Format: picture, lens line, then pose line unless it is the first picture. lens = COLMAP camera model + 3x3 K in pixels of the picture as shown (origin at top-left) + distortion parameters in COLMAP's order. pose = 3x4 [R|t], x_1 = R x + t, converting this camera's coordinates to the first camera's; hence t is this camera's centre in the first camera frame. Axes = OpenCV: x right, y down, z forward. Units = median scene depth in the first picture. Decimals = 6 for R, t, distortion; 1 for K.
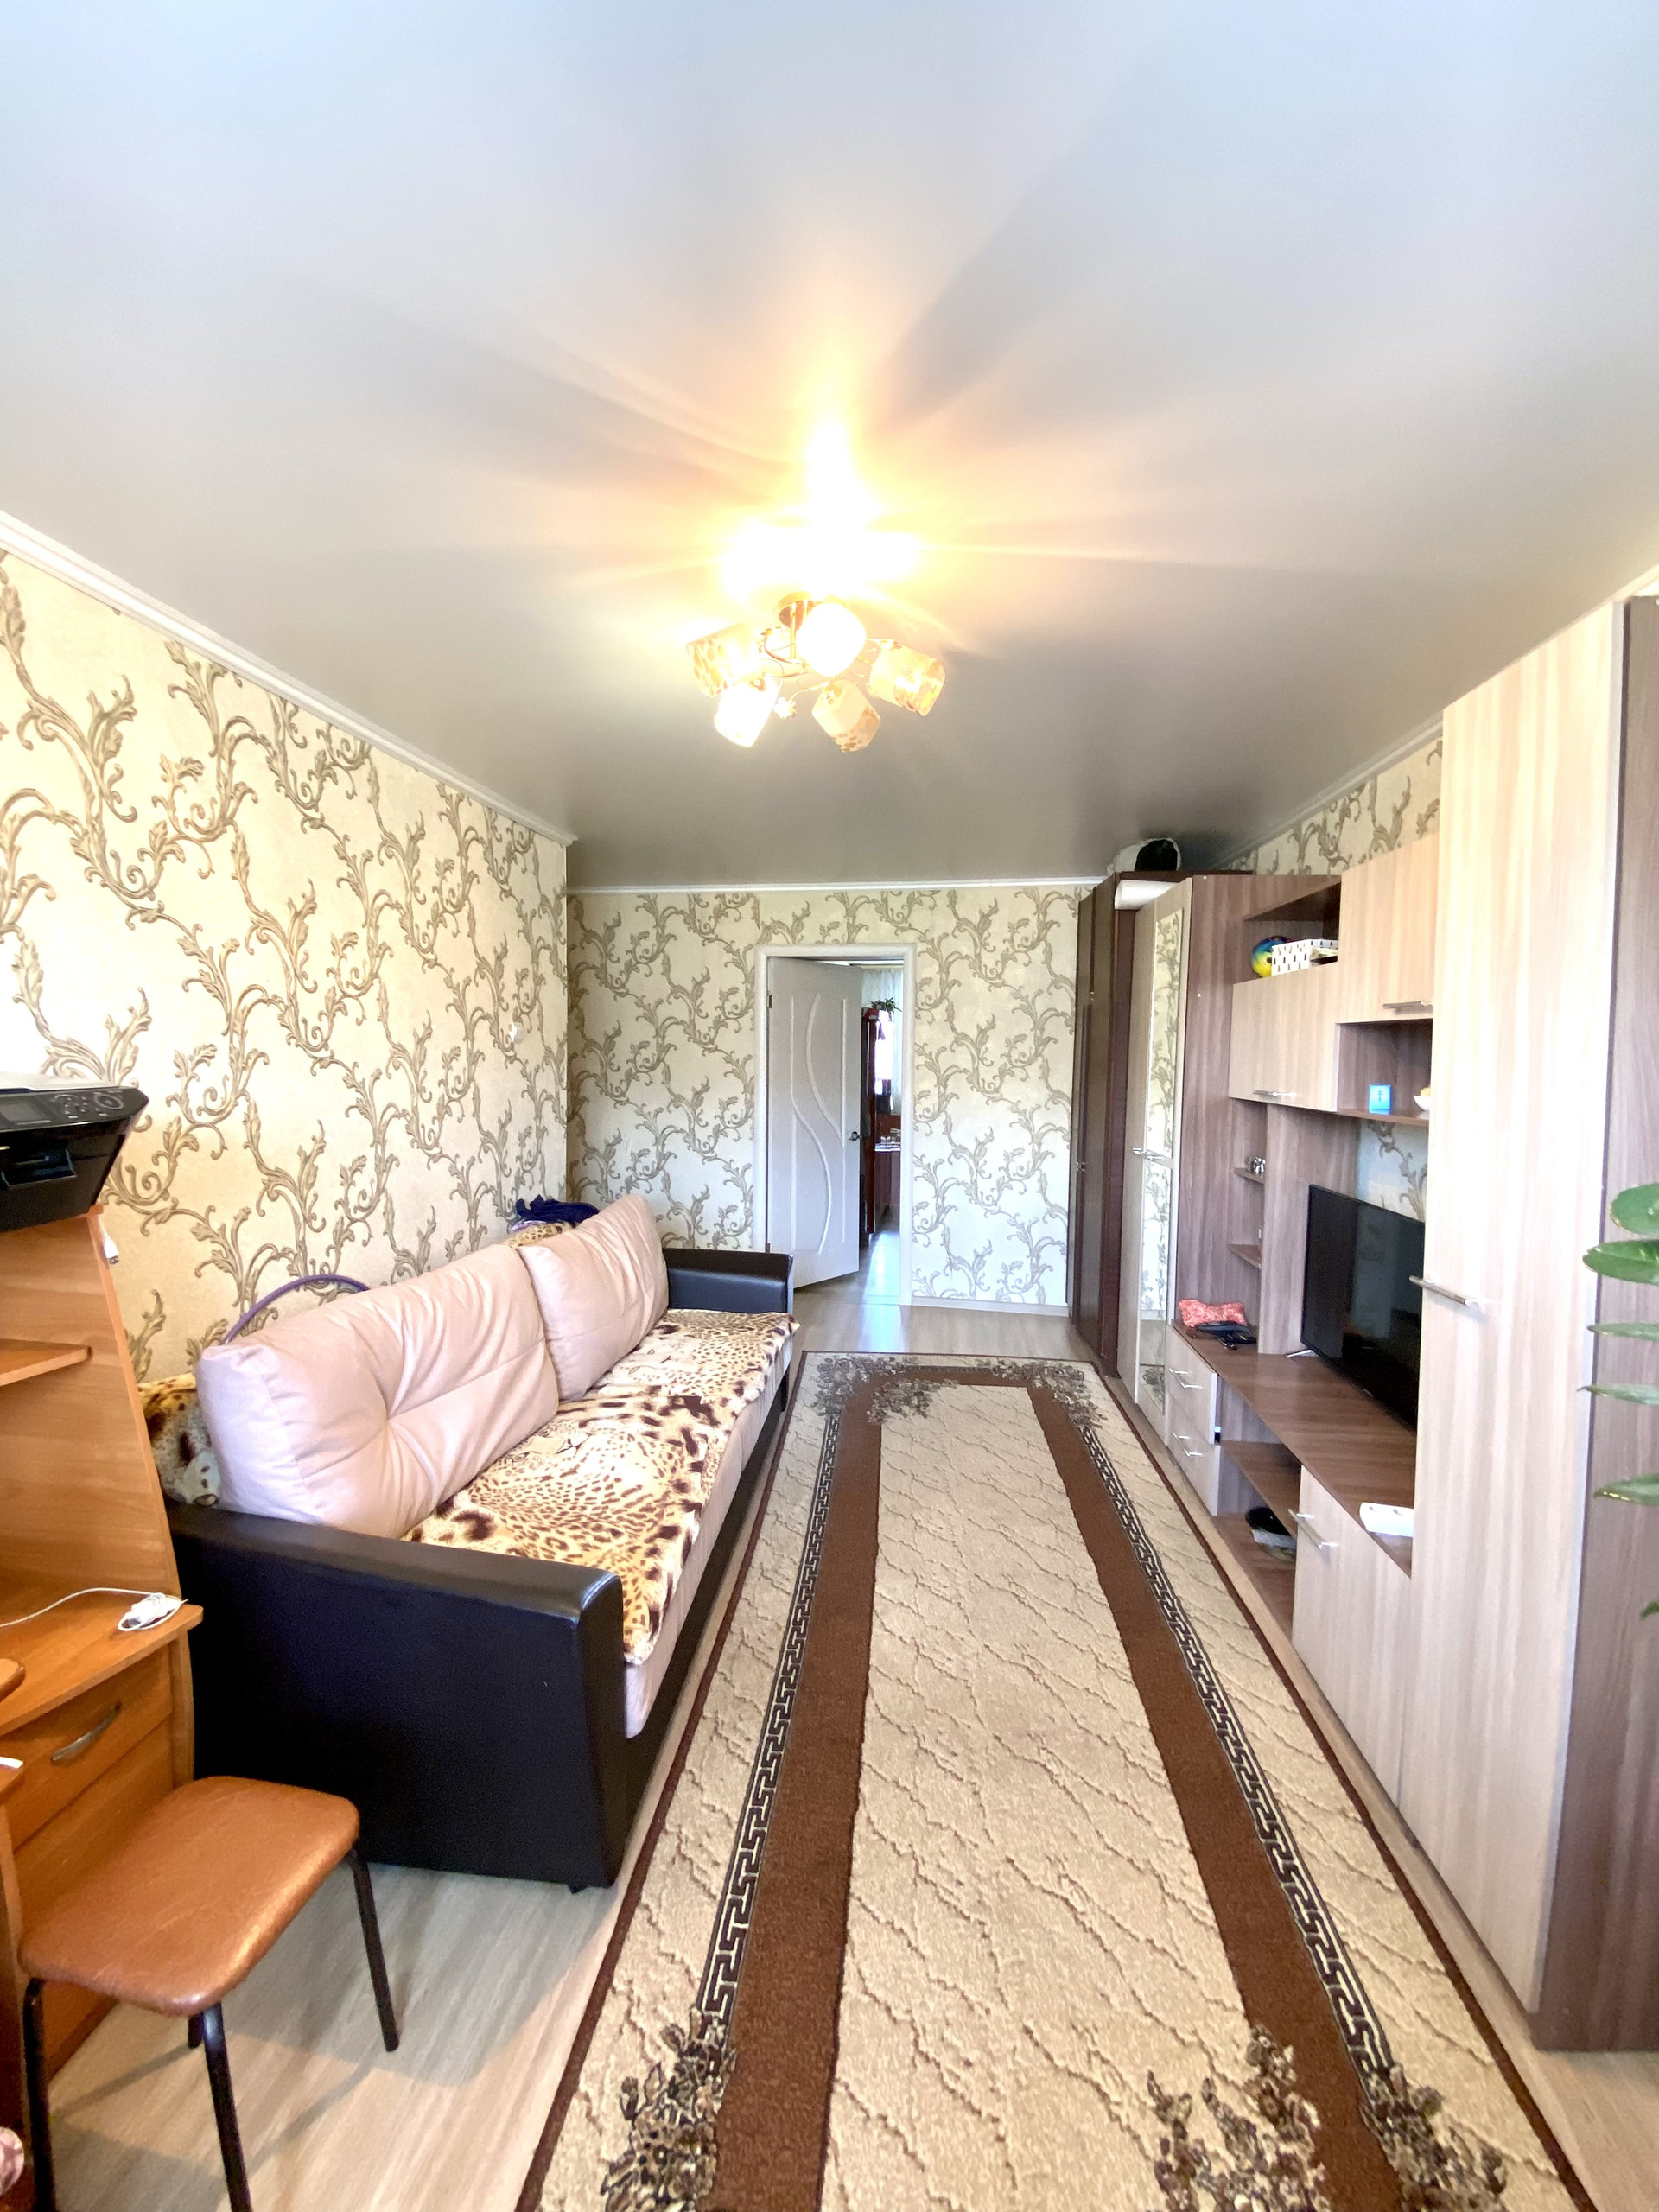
lens RADIAL K [[926.8, 0, 820.7], [0, 926.8, 1114.4], [0, 0, 1]] dist [0.004299, 0.000068]
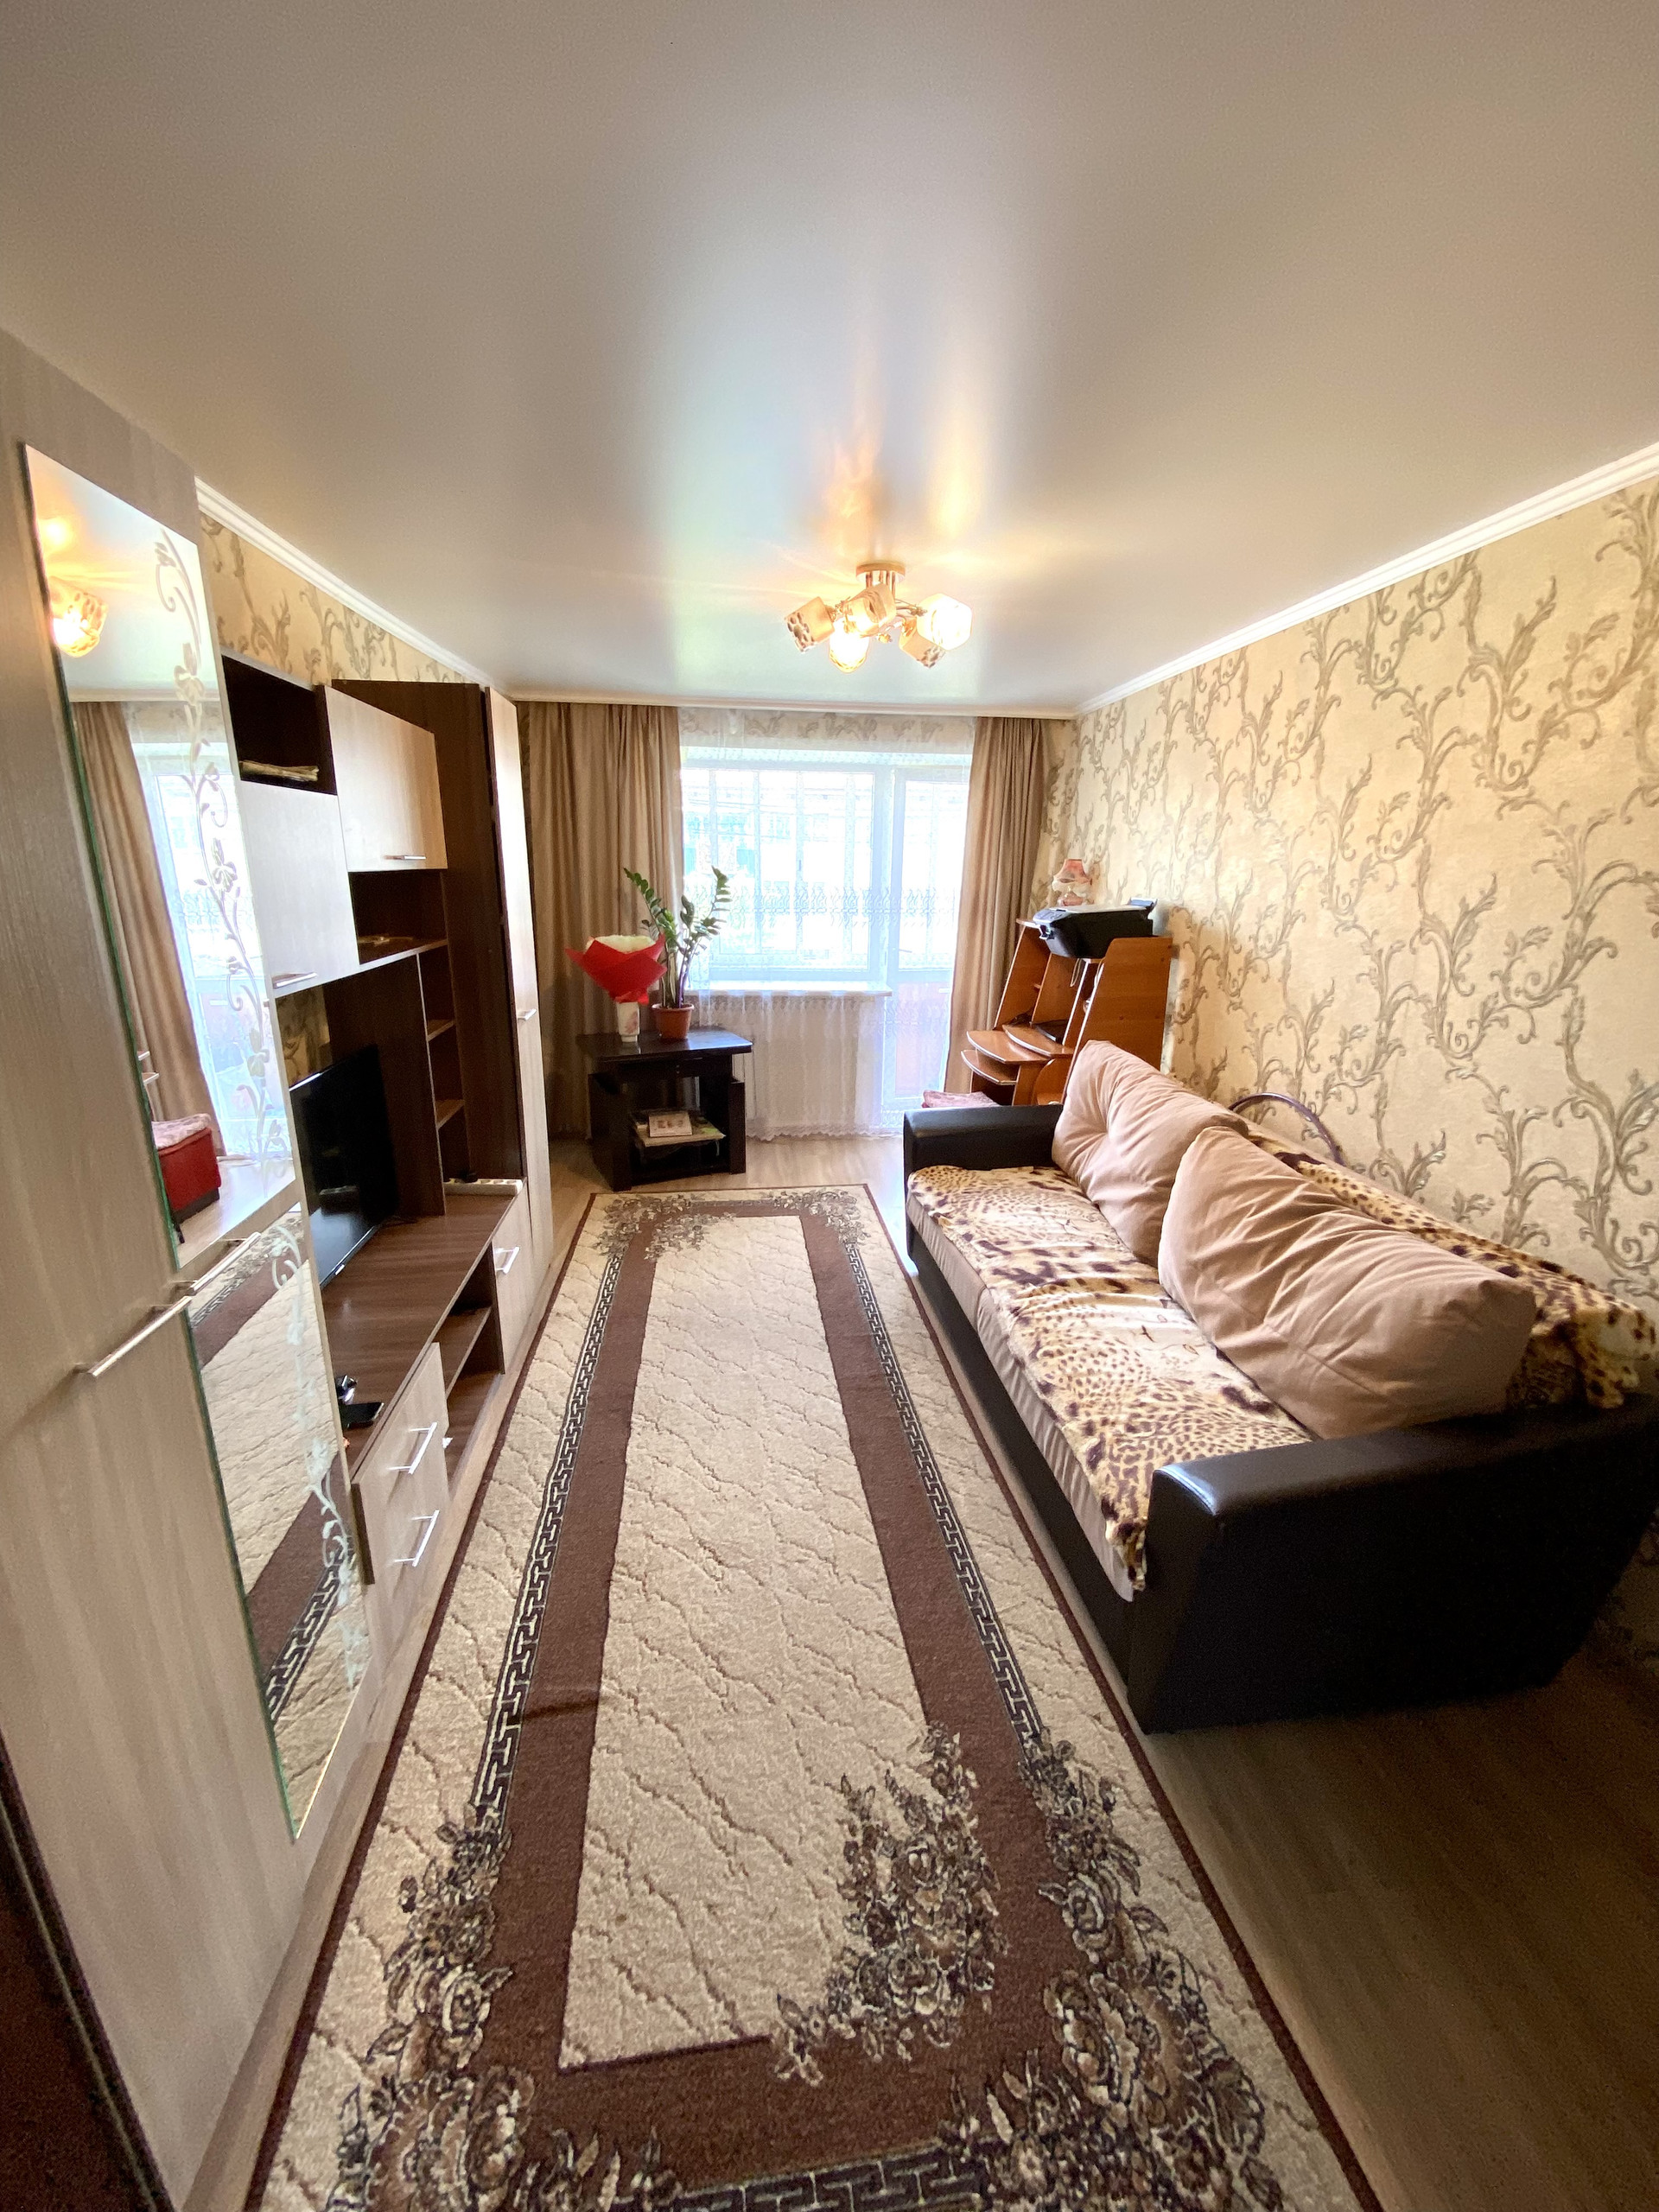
lens RADIAL K [[926.8, 0, 818.8], [0, 926.8, 1107.6], [0, 0, 1]] dist [0.004299, 0.000068]
pose [[-0.977697, 0.034201, -0.207216, 0.298212], [-0.035306, 0.945844, 0.322696, -0.178651], [0.207031, 0.322815, -0.923541, 1.886351]]
